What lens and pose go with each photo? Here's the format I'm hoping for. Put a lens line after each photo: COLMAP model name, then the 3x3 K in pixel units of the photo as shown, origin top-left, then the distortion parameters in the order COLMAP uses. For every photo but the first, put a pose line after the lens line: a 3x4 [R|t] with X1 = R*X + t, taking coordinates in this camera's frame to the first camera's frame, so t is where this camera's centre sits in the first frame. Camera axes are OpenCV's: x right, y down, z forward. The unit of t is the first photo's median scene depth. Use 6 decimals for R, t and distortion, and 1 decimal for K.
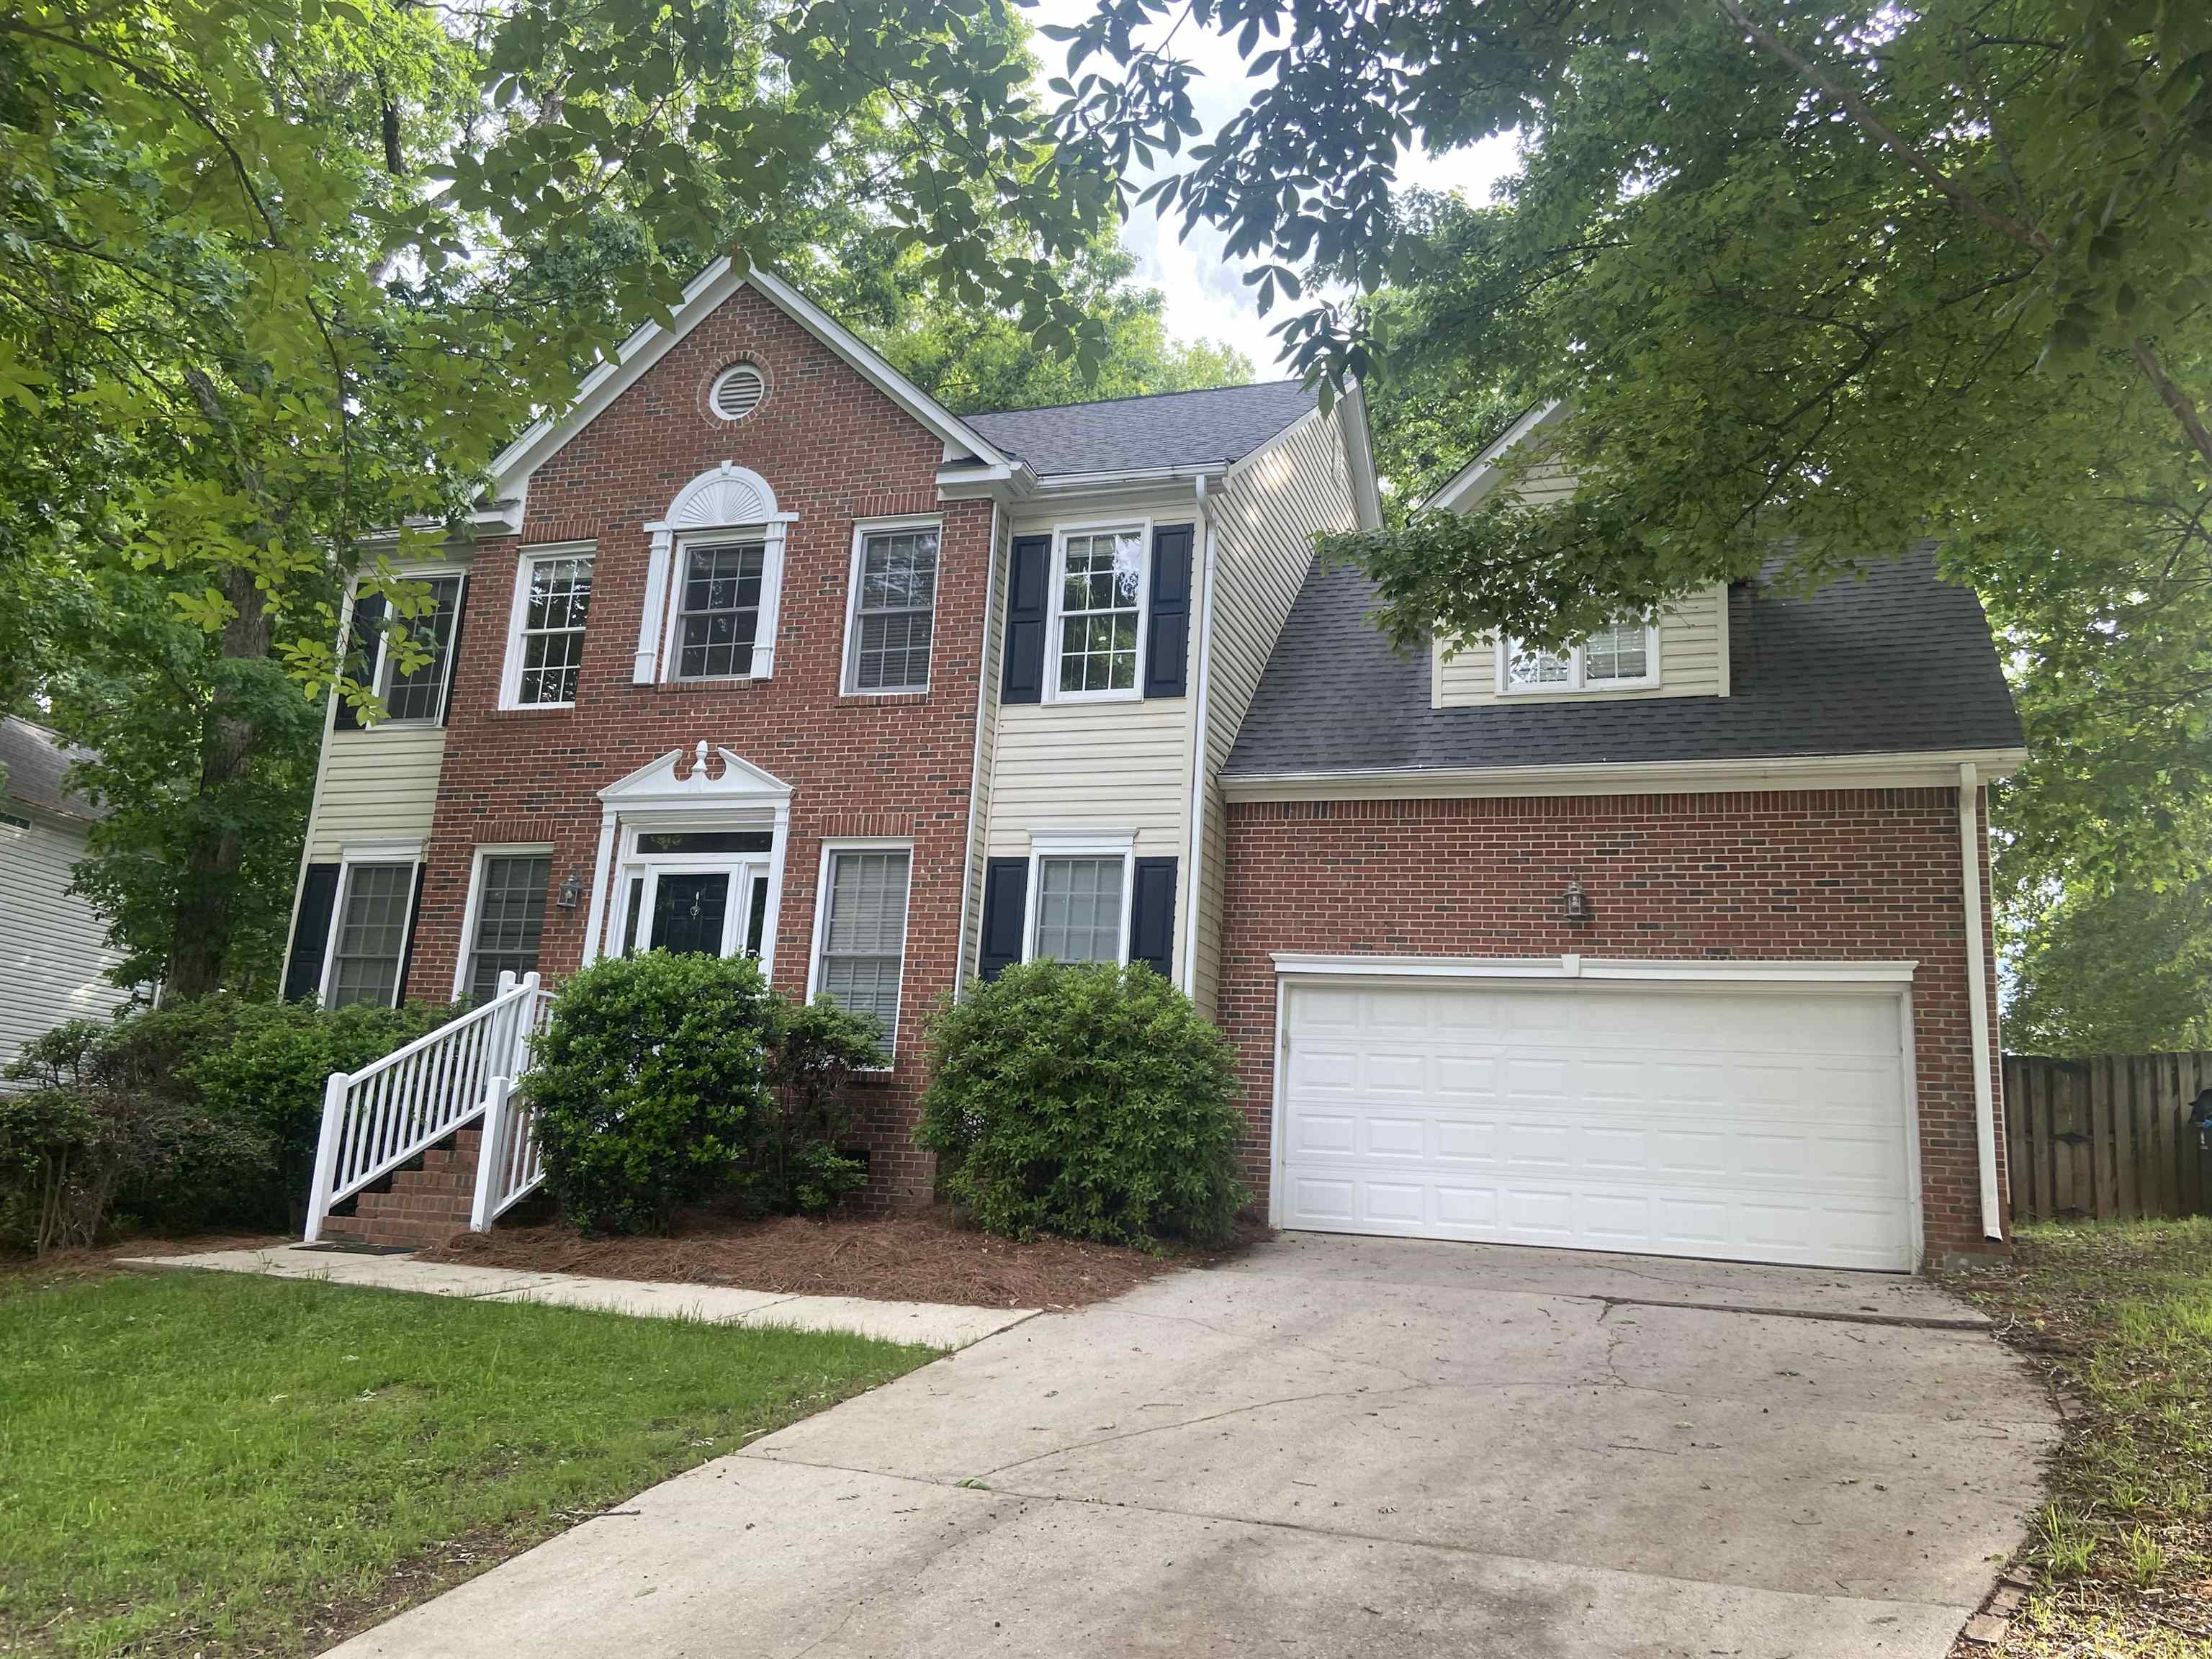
lens RADIAL K [[1677.8, 0, 1115.5], [0, 1677.8, 819.2], [0, 0, 1]] dist [0.083694, -0.013072]
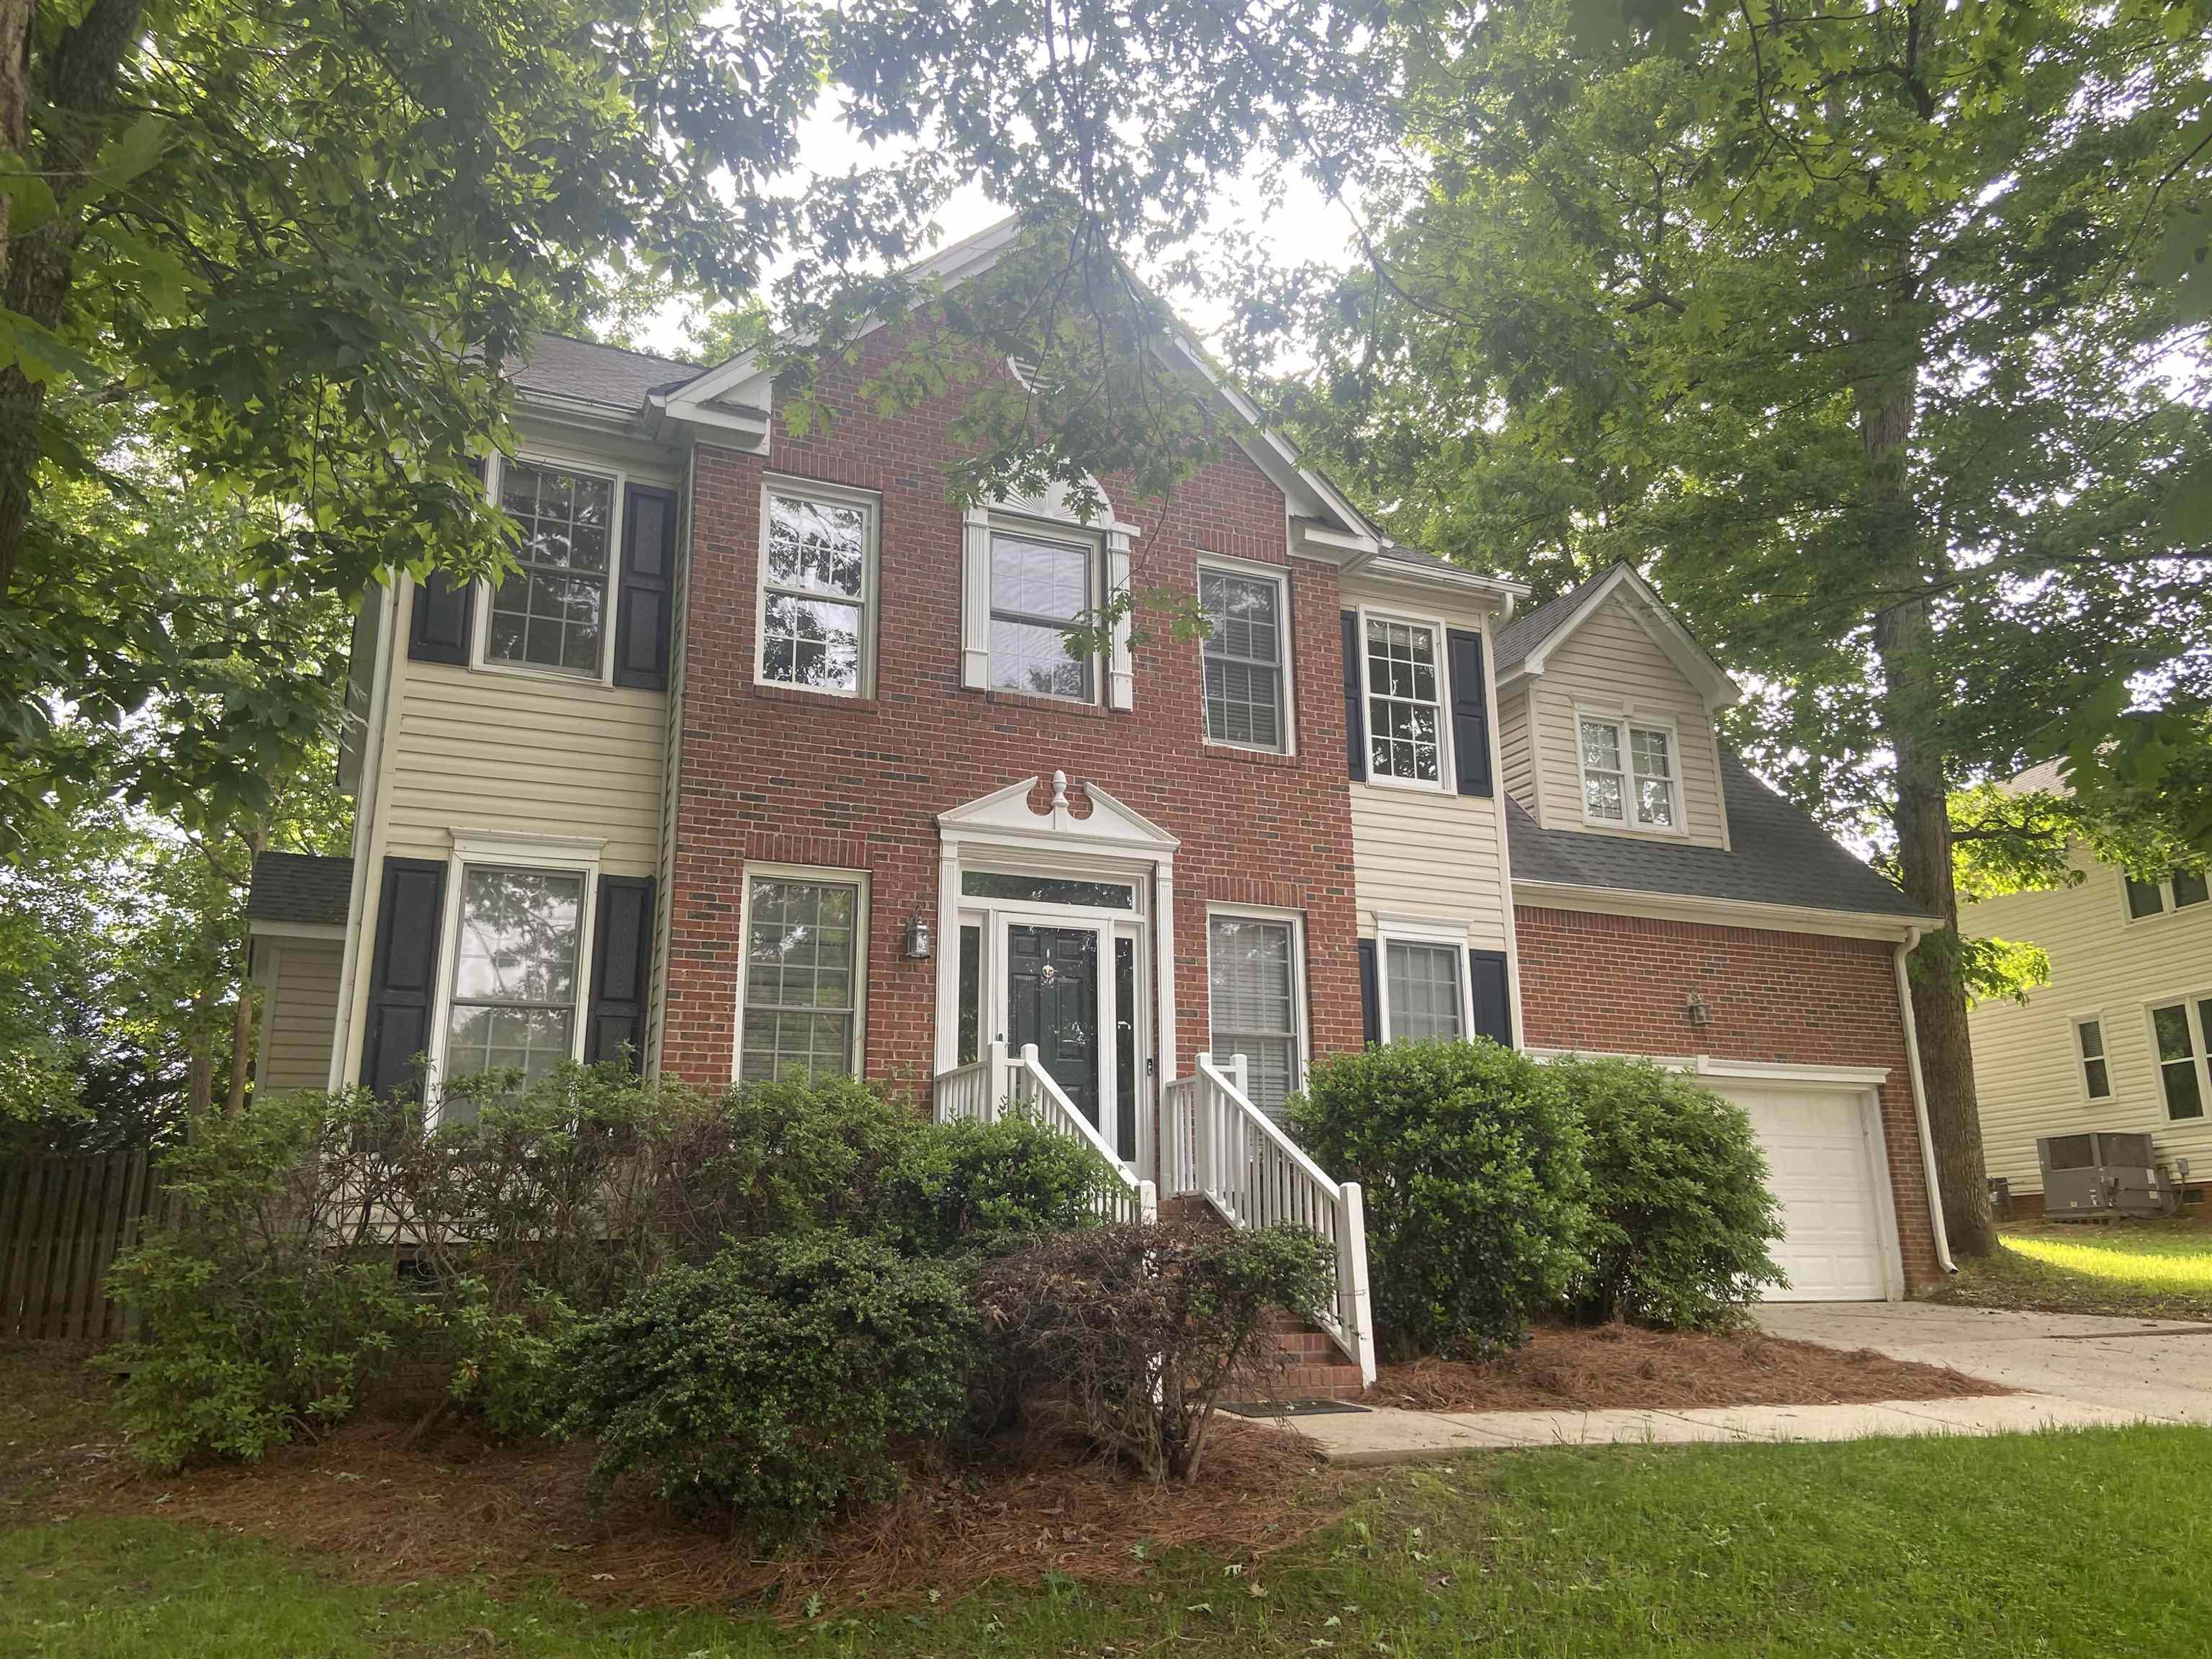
lens RADIAL K [[1677.8, 0, 1112.5], [0, 1677.8, 833.1], [0, 0, 1]] dist [0.083694, -0.013072]
pose [[0.730315, 0.111167, 0.674004, -0.806706], [-0.097498, 0.993531, -0.058225, 0.031893], [-0.676117, -0.023191, 0.736429, 0.368741]]
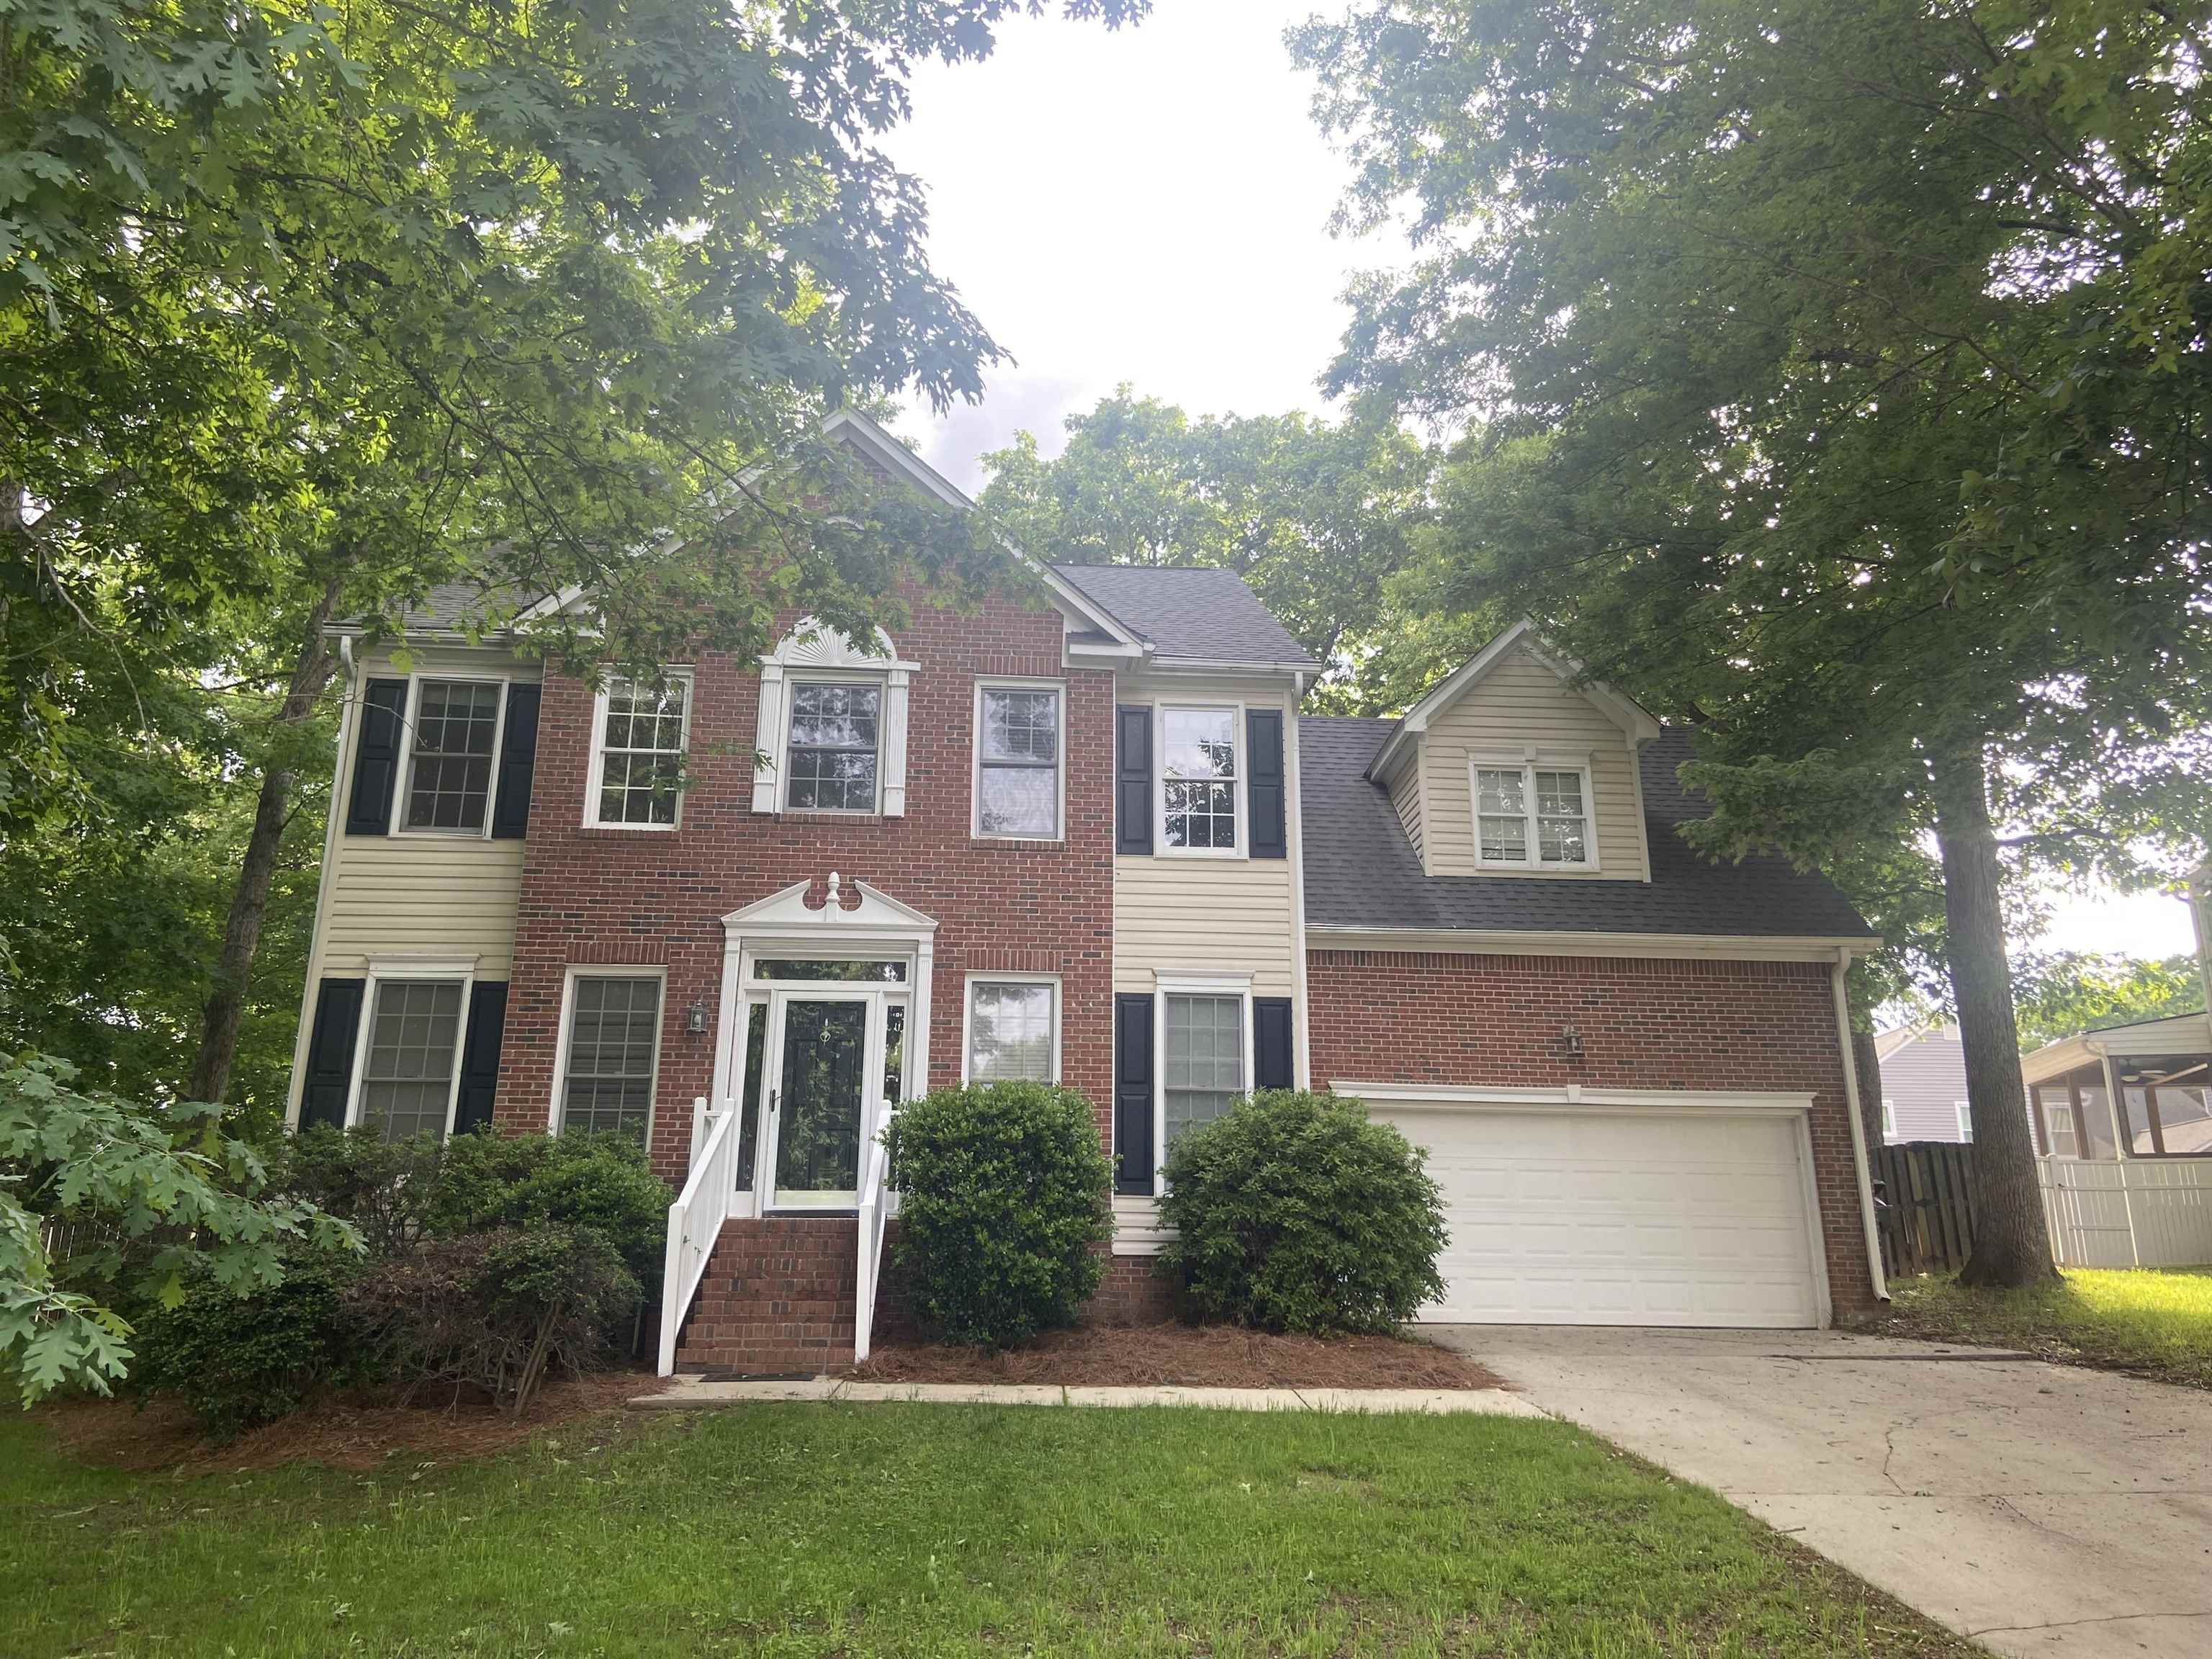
lens RADIAL K [[1677.8, 0, 1108.1], [0, 1677.8, 822.2], [0, 0, 1]] dist [0.083694, -0.013072]
pose [[0.919283, 0.063472, 0.388447, -0.504801], [-0.038969, 0.996740, -0.070646, -0.010728], [-0.391665, 0.049806, 0.918759, -0.021431]]
